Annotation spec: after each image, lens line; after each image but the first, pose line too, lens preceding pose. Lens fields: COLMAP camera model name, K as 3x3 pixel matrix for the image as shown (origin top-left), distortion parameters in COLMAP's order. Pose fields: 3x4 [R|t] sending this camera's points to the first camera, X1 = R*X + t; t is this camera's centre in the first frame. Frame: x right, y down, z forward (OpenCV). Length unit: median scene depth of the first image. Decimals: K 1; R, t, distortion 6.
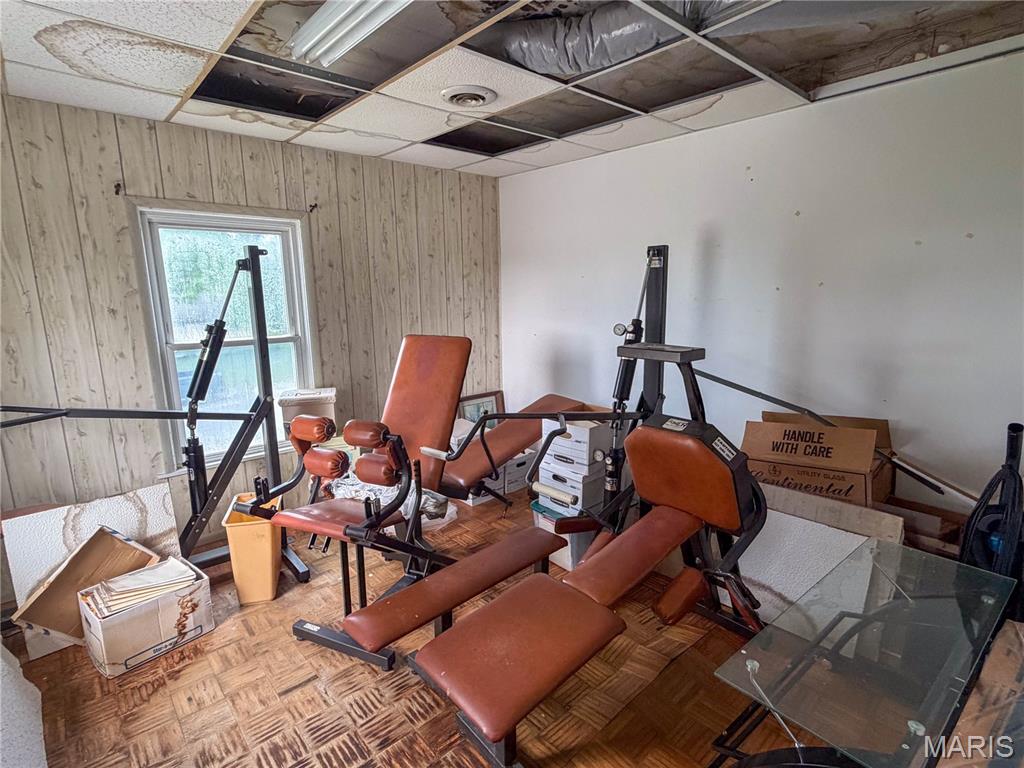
lens RADIAL K [[516.7, 0, 512.0], [0, 516.7, 384.0], [0, 0, 1]] dist [-0.000117, 0.000426]
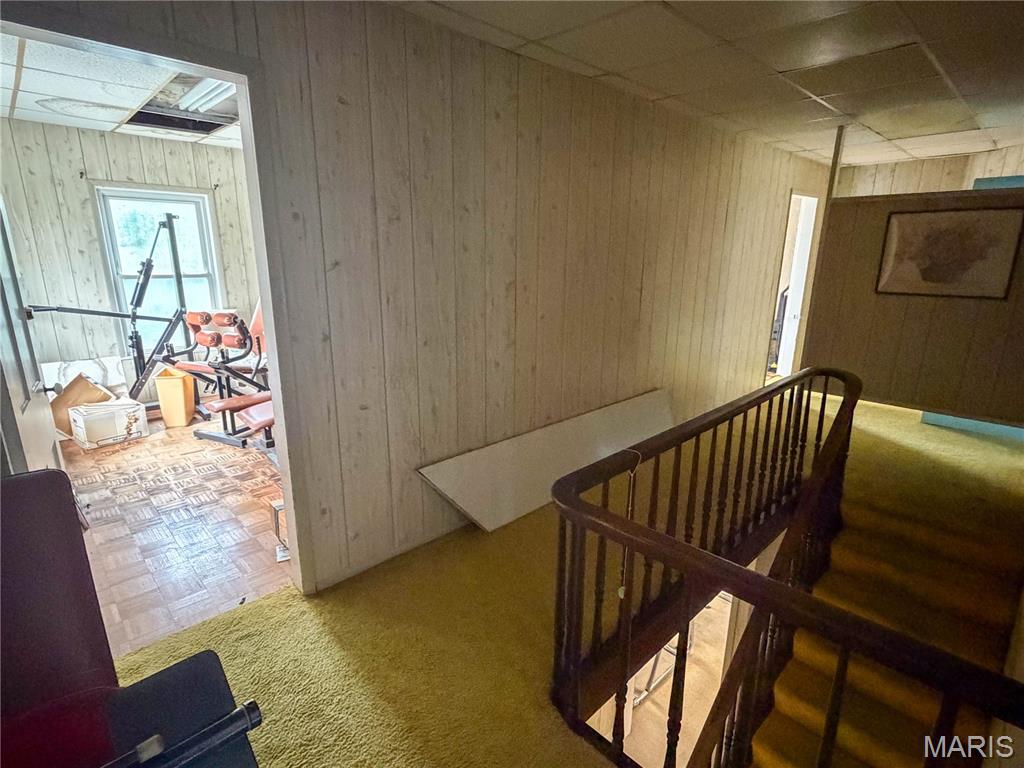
lens RADIAL K [[516.7, 0, 512.0], [0, 516.7, 384.0], [0, 0, 1]] dist [-0.000117, 0.000426]
pose [[0.999137, 0.011502, 0.039913, 0.525969], [-0.014089, 0.997776, 0.065153, 0.150911], [-0.039075, -0.065659, 0.997077, -0.708780]]
